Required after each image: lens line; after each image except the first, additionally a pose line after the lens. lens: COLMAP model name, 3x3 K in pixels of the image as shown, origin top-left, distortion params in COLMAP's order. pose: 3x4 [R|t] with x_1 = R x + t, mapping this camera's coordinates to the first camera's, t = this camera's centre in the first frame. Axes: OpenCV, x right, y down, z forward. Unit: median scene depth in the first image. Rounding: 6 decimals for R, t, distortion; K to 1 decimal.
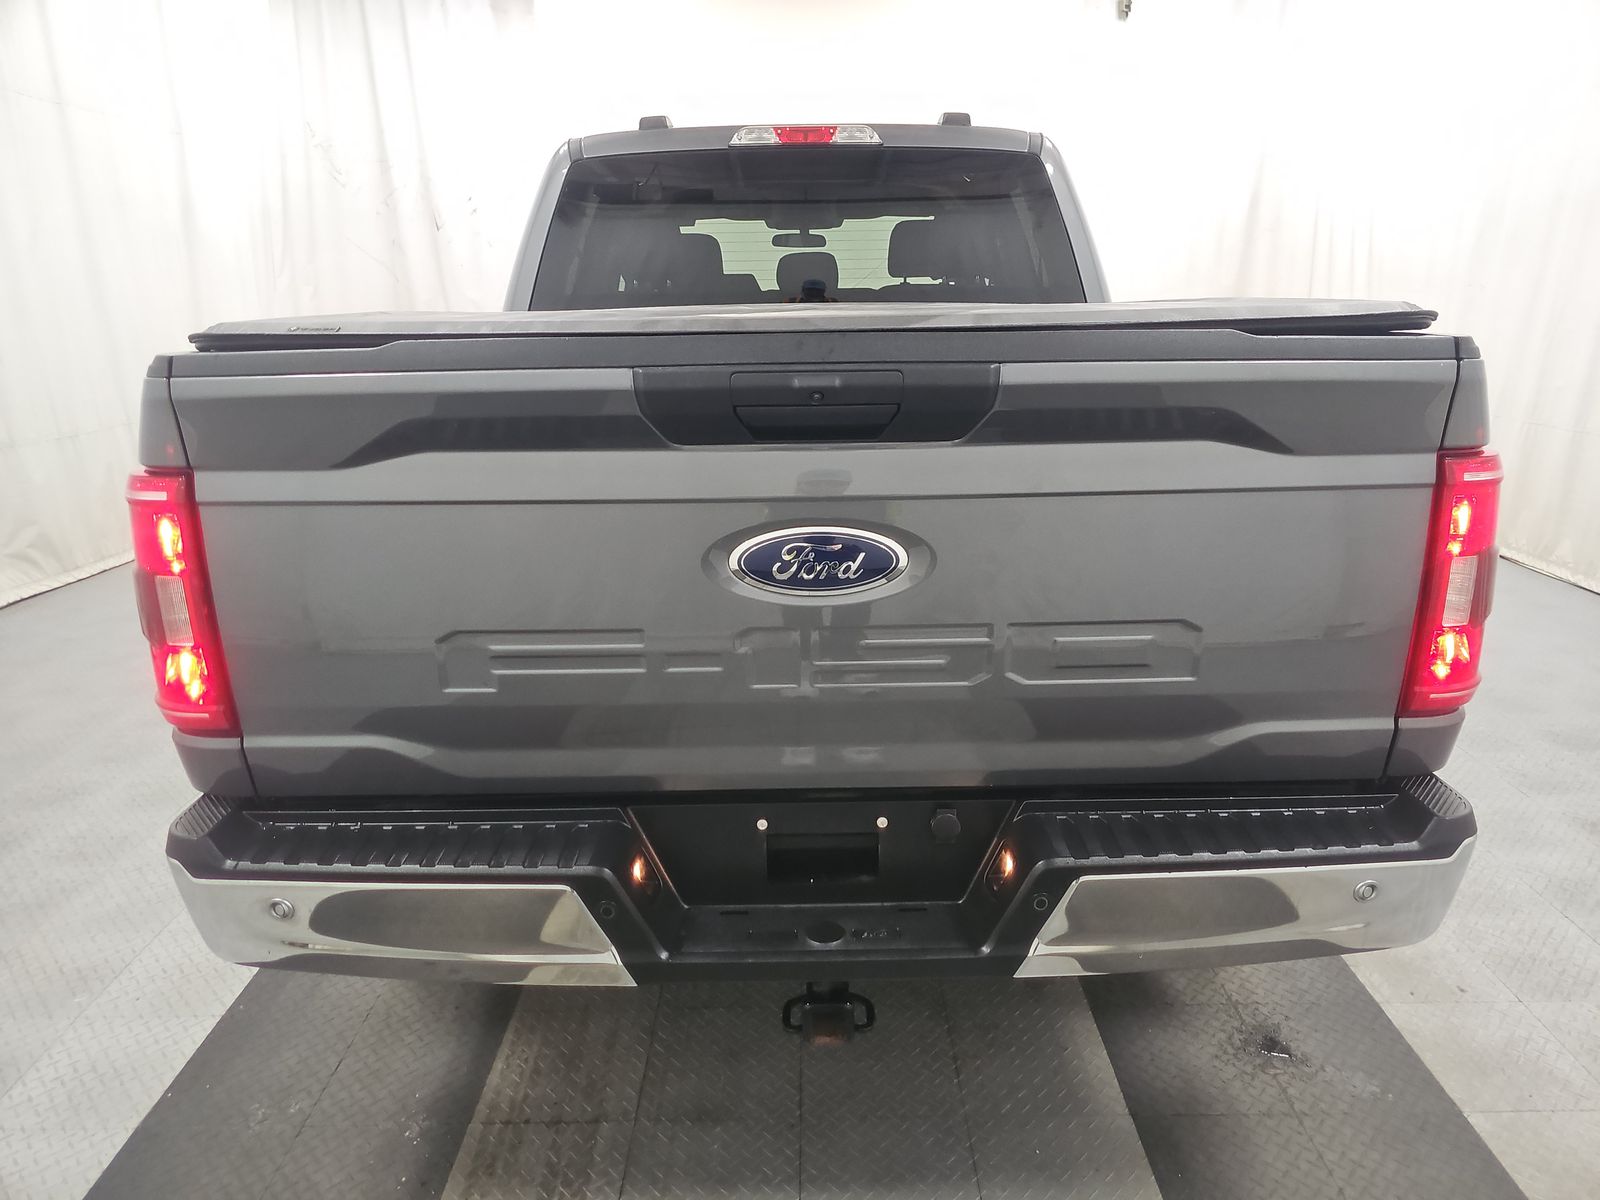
lens RADIAL K [[1058.9, 0, 816.3], [0, 1058.9, 599.1], [0, 0, 1]] dist [0.005467, -0.015095]
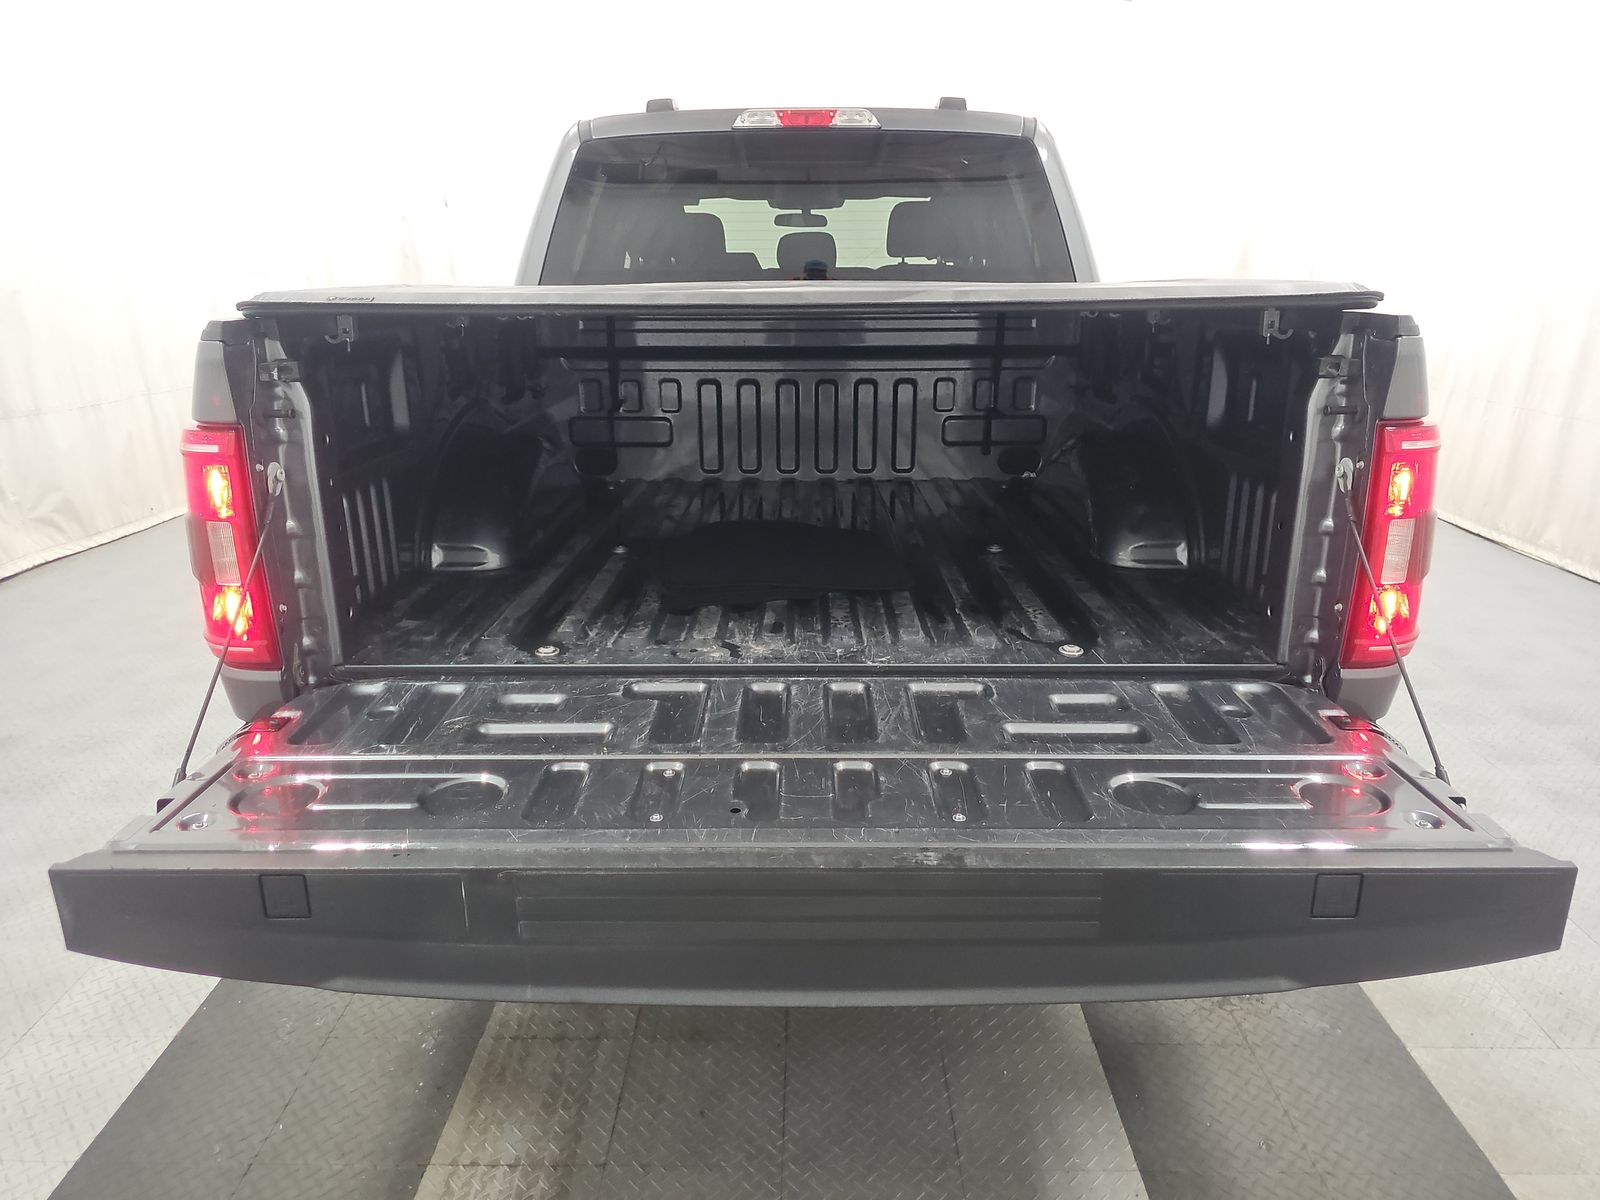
lens RADIAL K [[1058.0, 0, 800.0], [0, 1058.0, 600.0], [0, 0, 1]] dist [-0.002287, -0.002182]
pose [[0.999793, 0.013763, -0.014957, 0.008927], [-0.013485, 0.999738, 0.018501, 0.022171], [0.015208, -0.018296, 0.999717, -0.067261]]
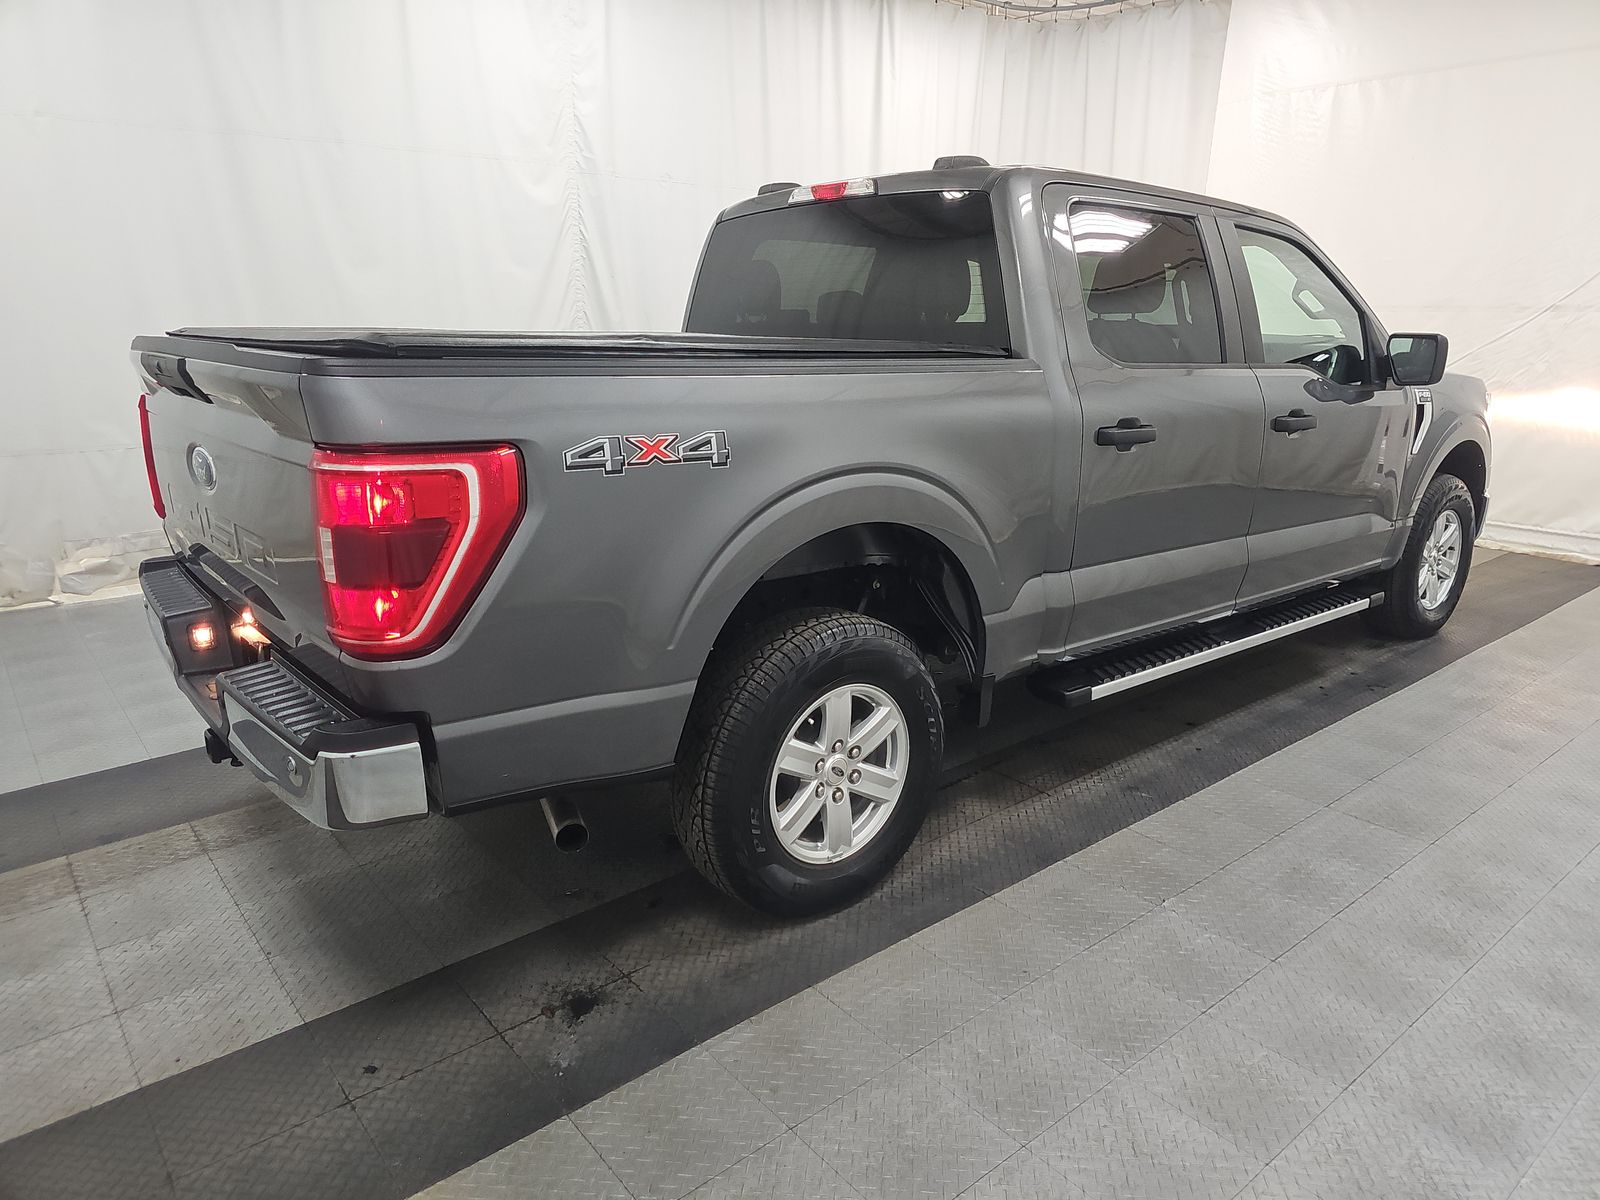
lens RADIAL K [[1058.9, 0, 816.3], [0, 1058.9, 599.1], [0, 0, 1]] dist [0.005467, -0.015095]
pose [[0.633457, 0.204507, -0.746264, 1.477480], [-0.226424, 0.971217, 0.073956, -0.140848], [0.739909, 0.122124, 0.661529, 0.444715]]
